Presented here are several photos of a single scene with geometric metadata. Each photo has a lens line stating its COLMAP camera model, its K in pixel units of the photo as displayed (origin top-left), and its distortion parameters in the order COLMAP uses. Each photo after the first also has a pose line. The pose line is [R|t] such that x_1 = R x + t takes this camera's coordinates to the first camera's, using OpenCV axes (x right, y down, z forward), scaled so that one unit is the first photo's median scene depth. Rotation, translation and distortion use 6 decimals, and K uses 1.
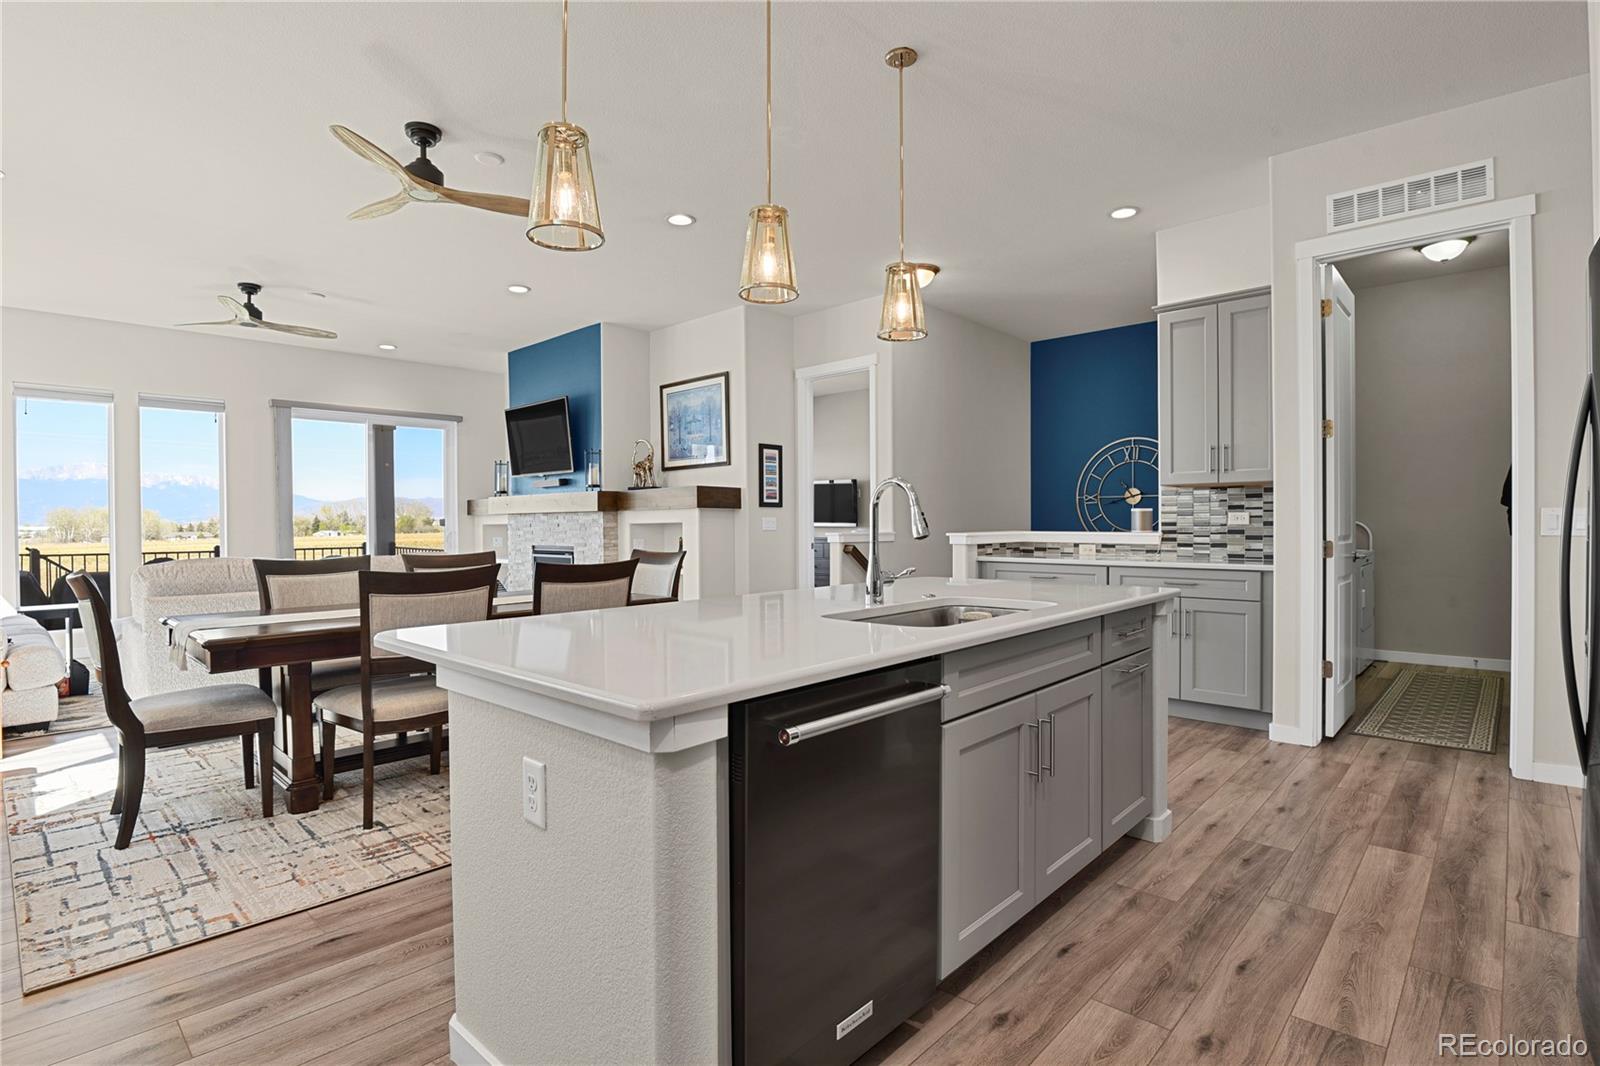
lens RADIAL K [[784.7, 0, 804.3], [0, 784.7, 532.8], [0, 0, 1]] dist [-0.029650, 0.000104]
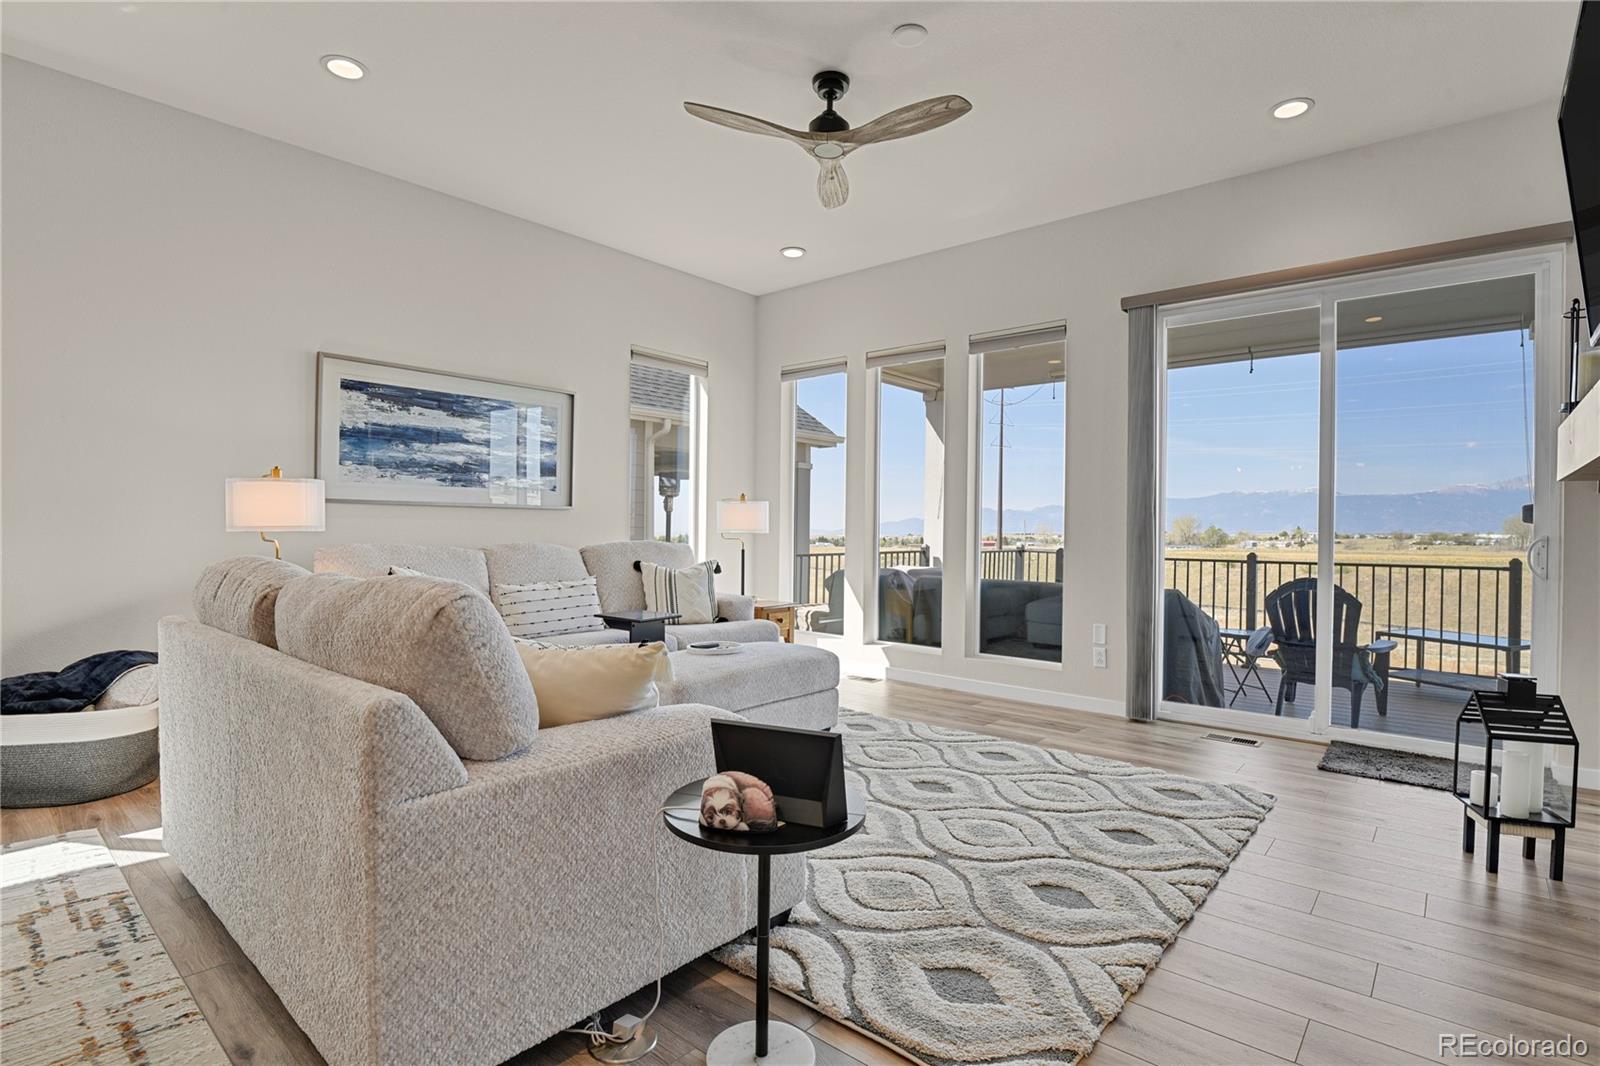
lens RADIAL K [[779.4, 0, 810.3], [0, 779.4, 533.4], [0, 0, 1]] dist [-0.023539, -0.004991]
pose [[0.042445, 0.012996, -0.999014, -0.195319], [-0.023650, 0.999648, 0.012000, 0.001482], [0.998819, 0.023117, 0.042737, 1.215956]]
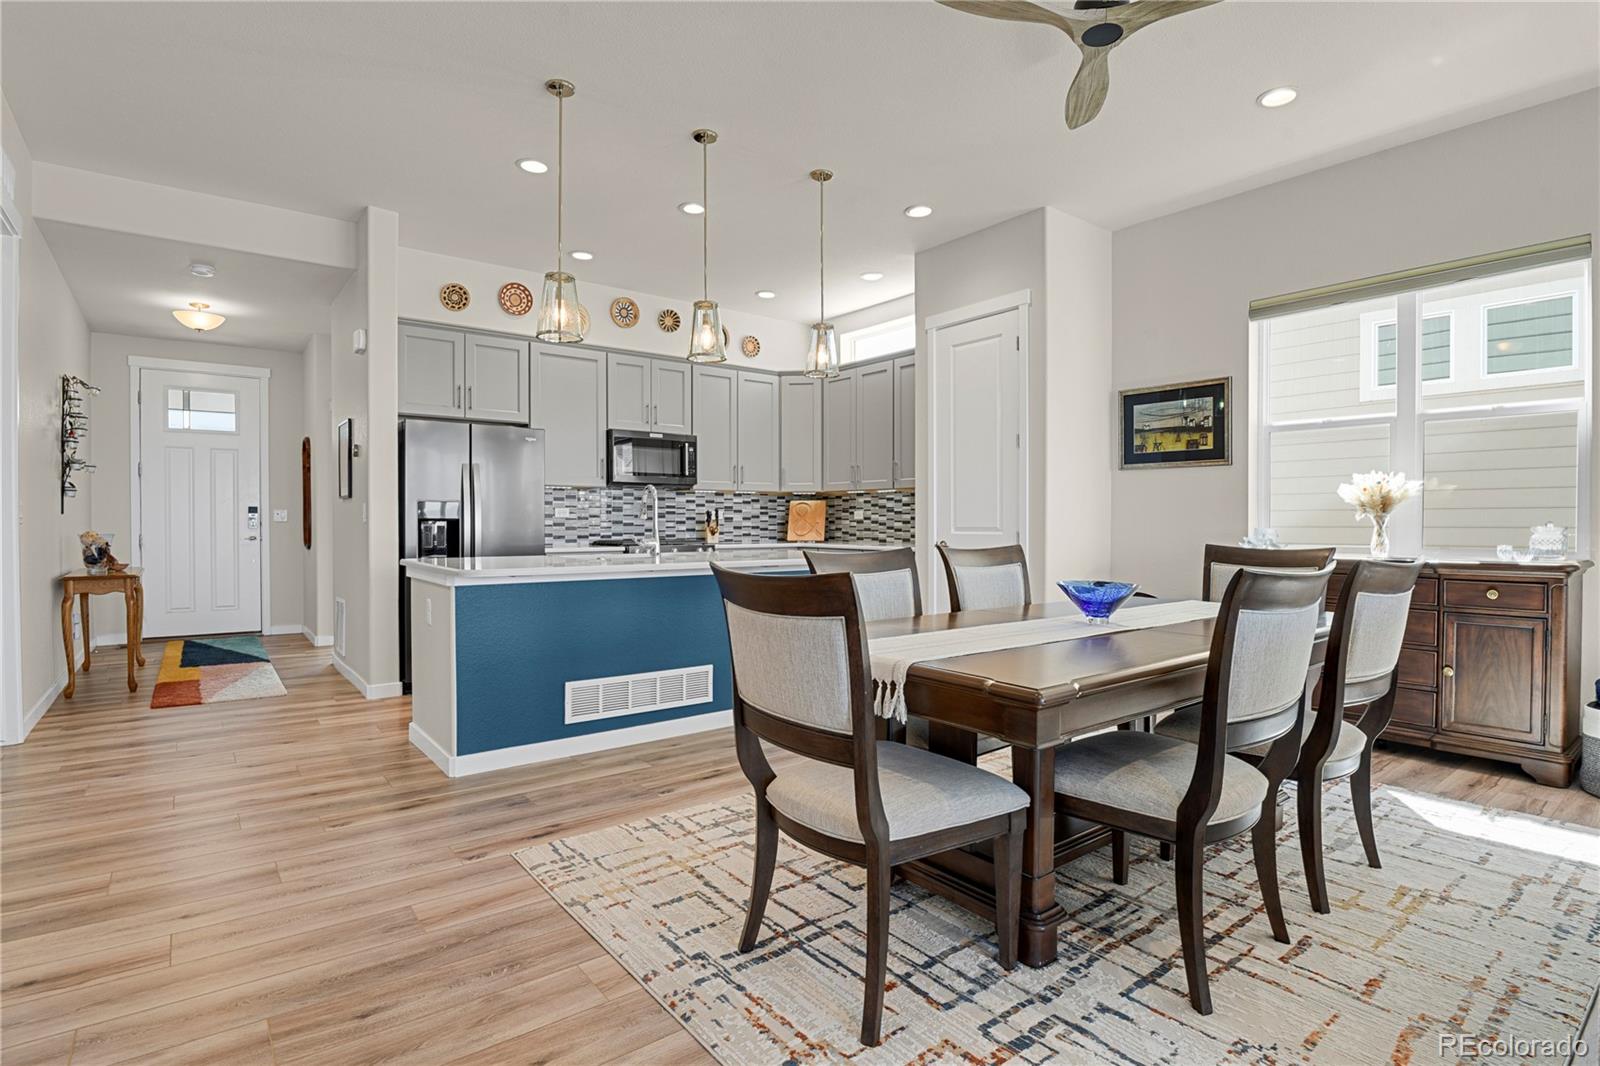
lens RADIAL K [[793.6, 0, 810.5], [0, 793.6, 533.3], [0, 0, 1]] dist [-0.022824, -0.005756]
pose [[-0.988278, 0.002997, 0.152637, -0.257478], [0.006918, 0.999659, 0.025163, -0.001635], [-0.152509, 0.025924, -0.987962, 1.344992]]
